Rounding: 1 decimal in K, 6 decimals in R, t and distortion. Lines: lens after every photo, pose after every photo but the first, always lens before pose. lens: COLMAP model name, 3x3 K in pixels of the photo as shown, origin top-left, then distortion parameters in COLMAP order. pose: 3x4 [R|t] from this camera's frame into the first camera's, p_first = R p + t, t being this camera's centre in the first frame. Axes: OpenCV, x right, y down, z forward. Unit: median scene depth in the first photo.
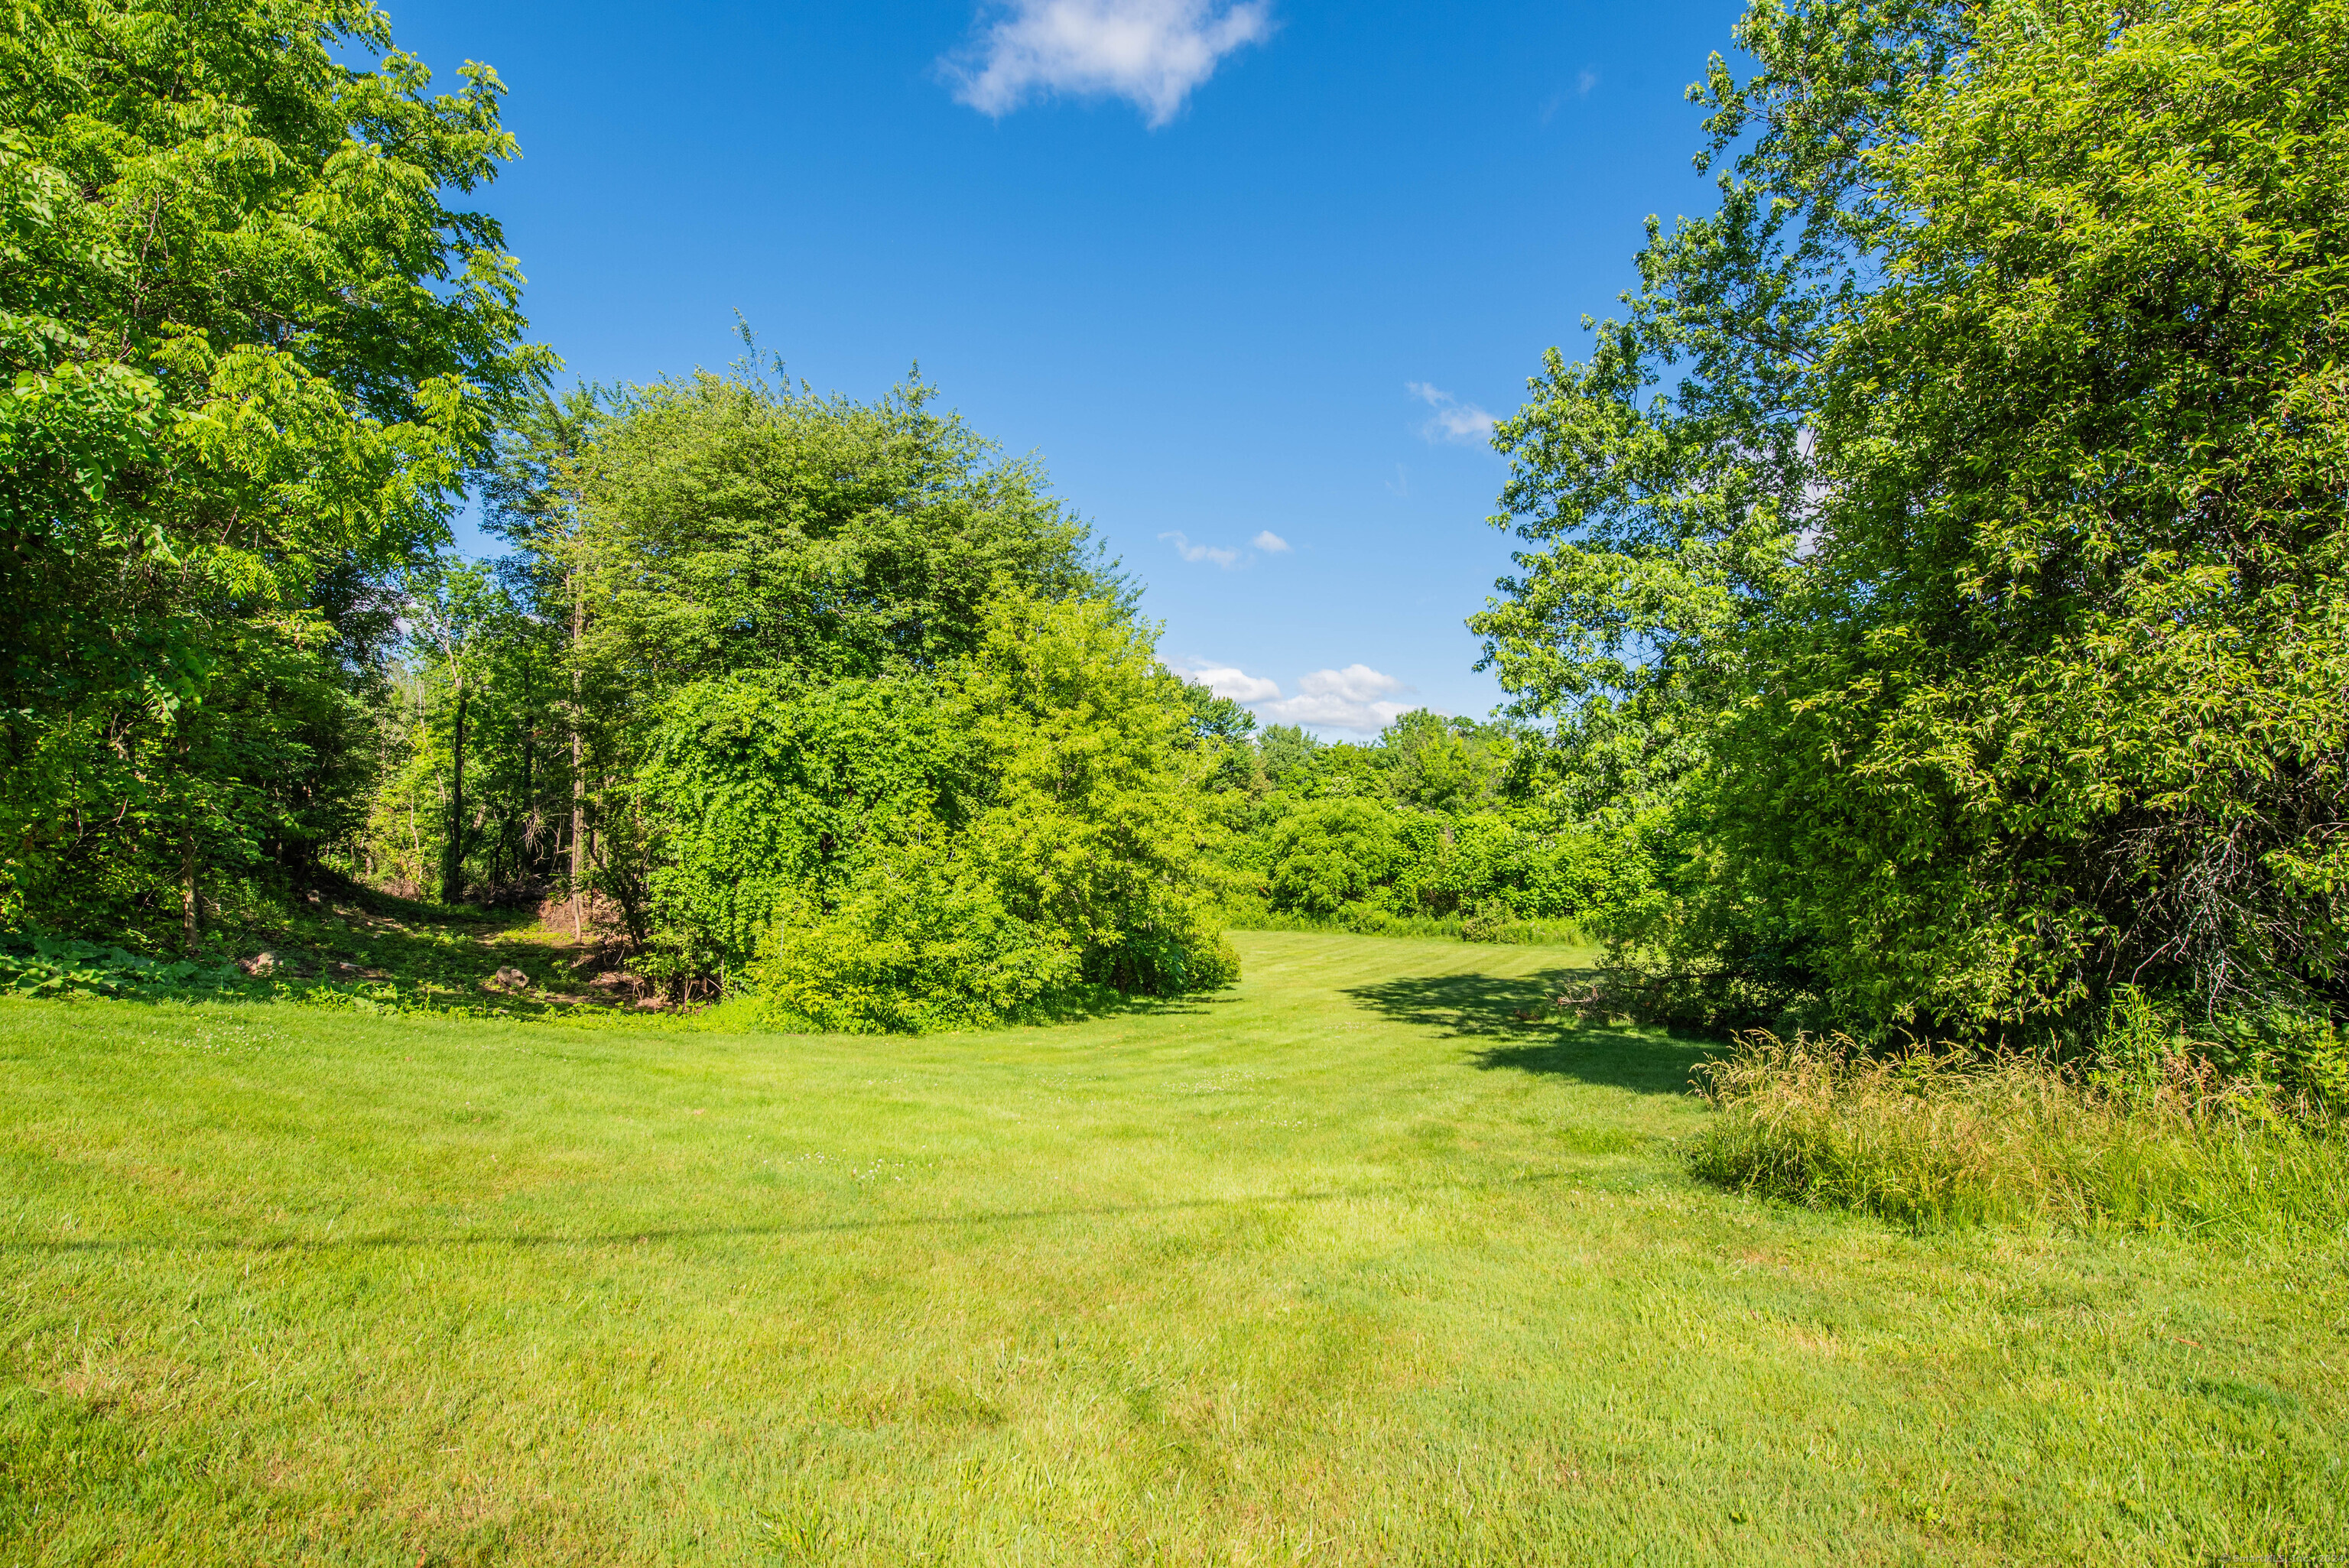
lens RADIAL K [[1046.1, 0, 1175.3], [0, 1046.1, 786.6], [0, 0, 1]] dist [-0.000528, -0.000029]
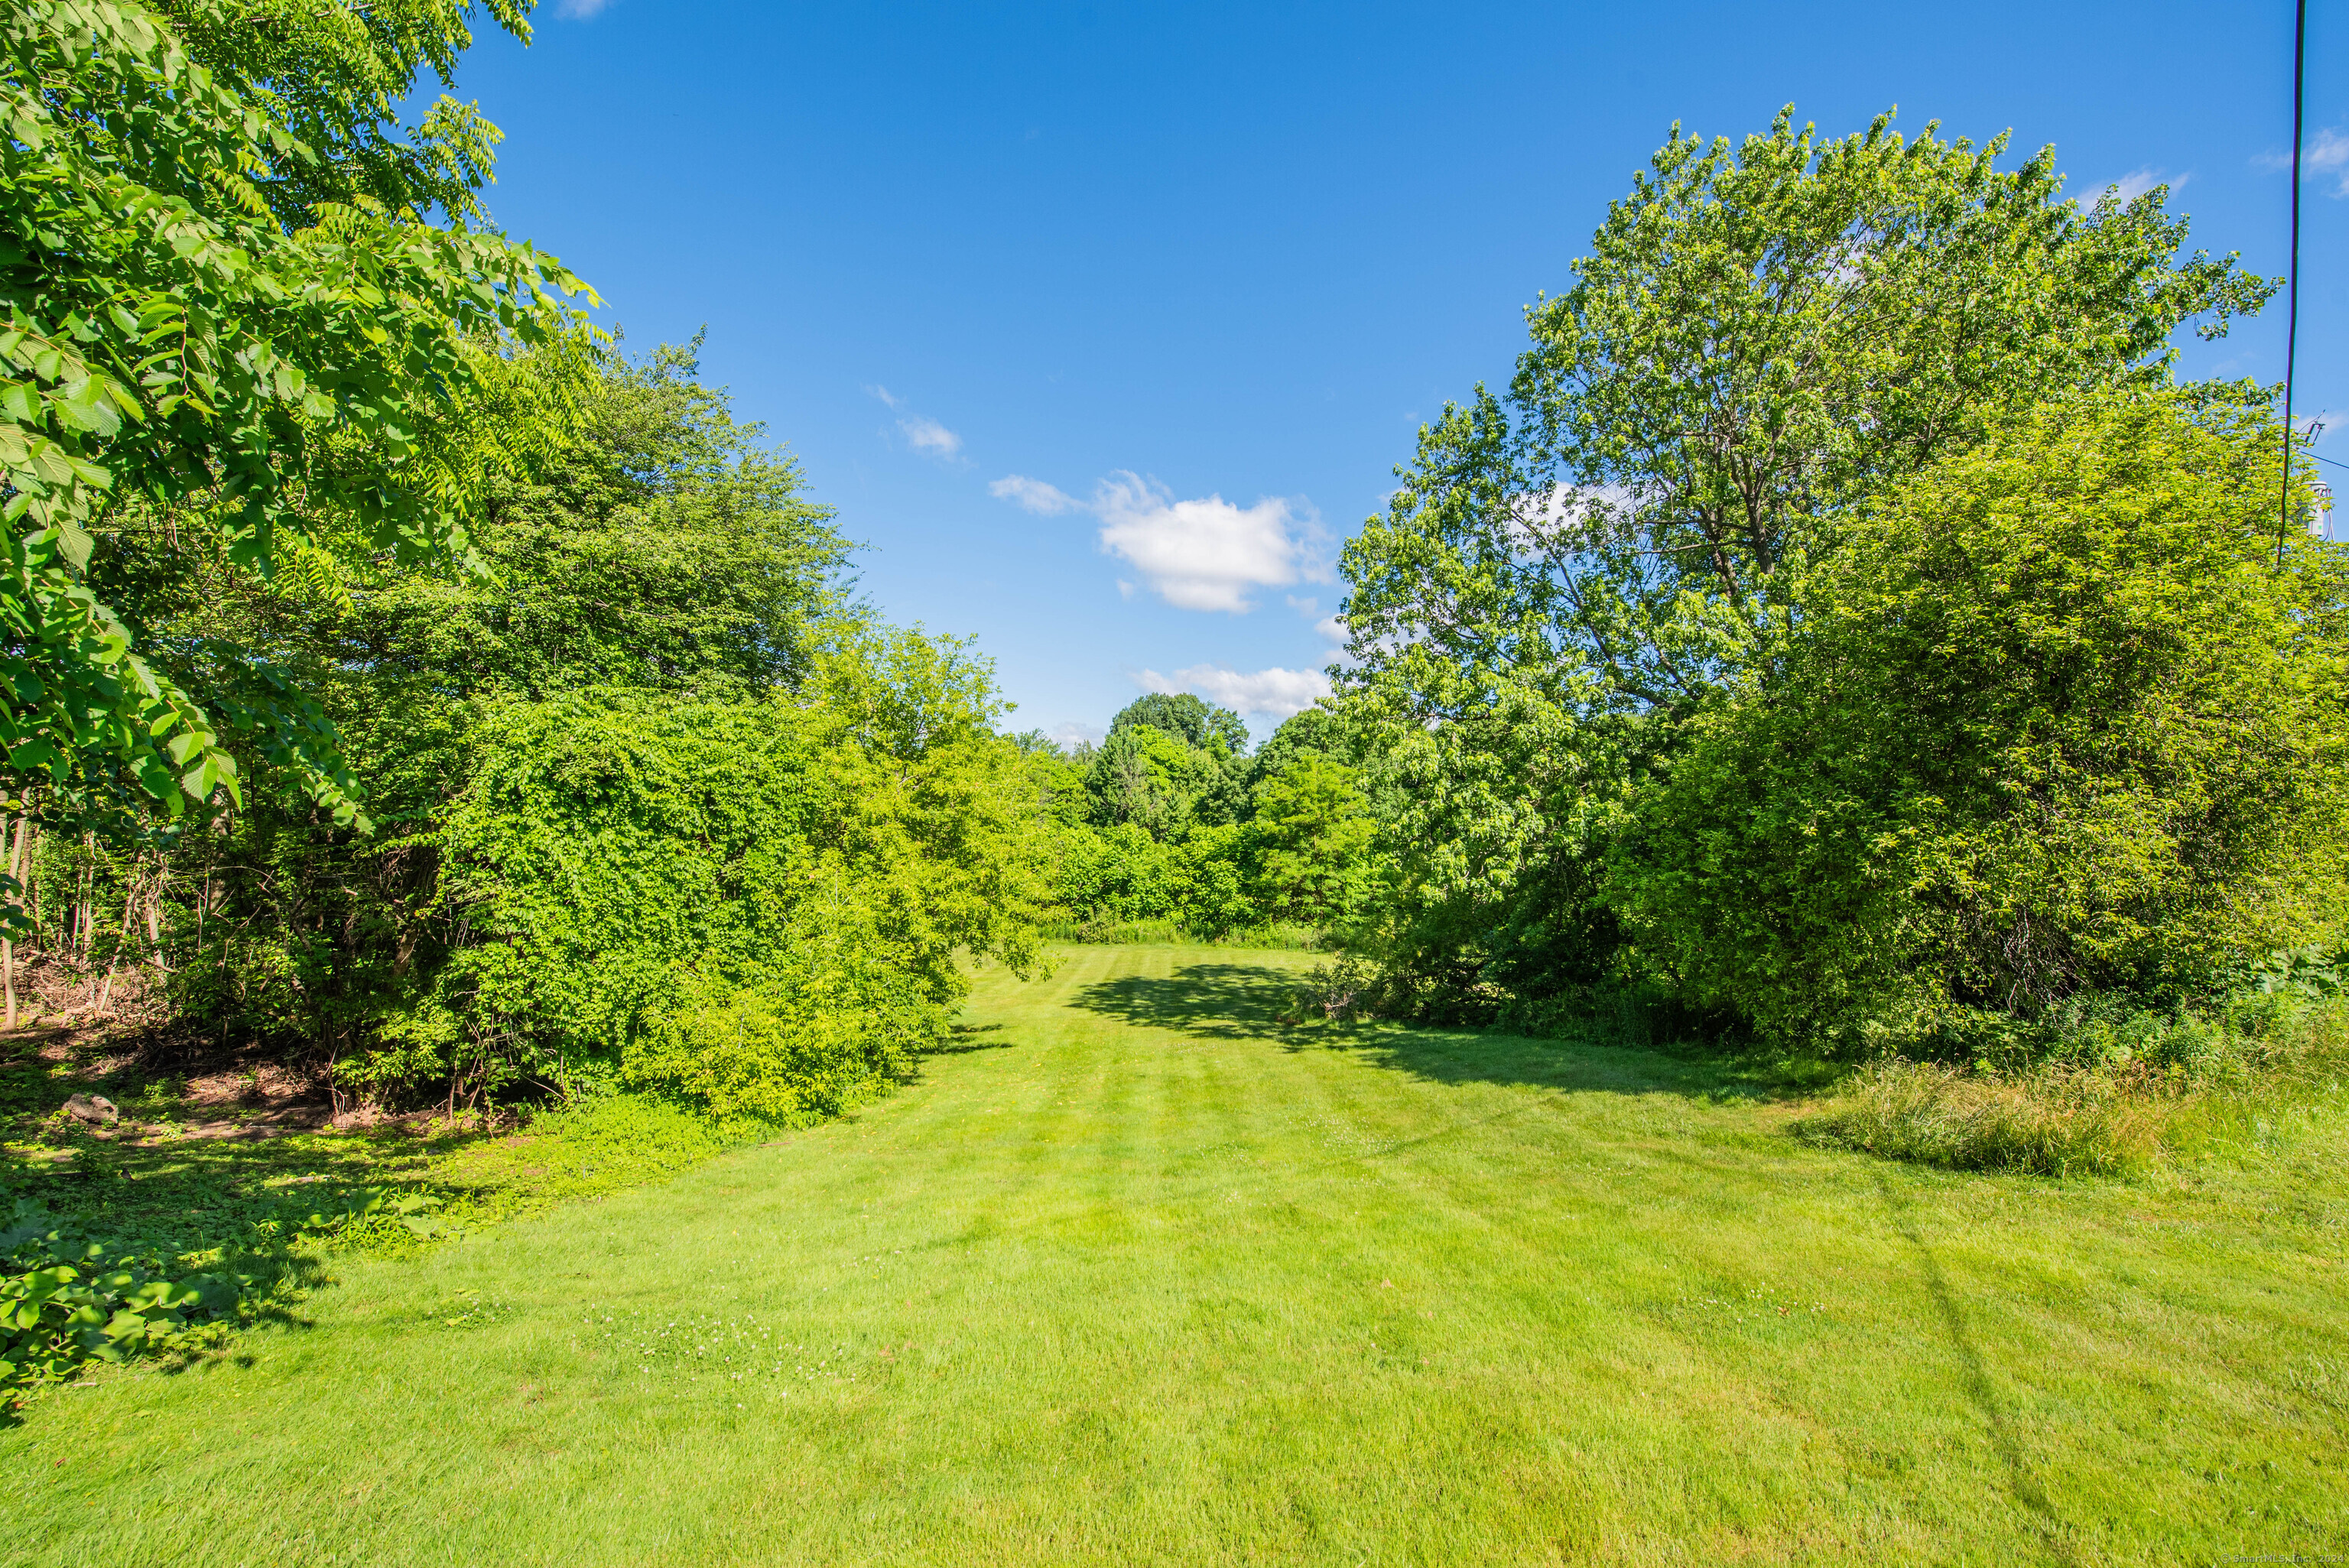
lens RADIAL K [[995.2, 0, 1175.6], [0, 995.2, 785.2], [0, 0, 1]] dist [-0.000209, -0.000063]
pose [[0.838999, 0.027872, 0.543418, -0.299957], [-0.034262, 0.999412, 0.001639, -0.035900], [-0.543053, -0.019994, 0.839461, 0.083013]]
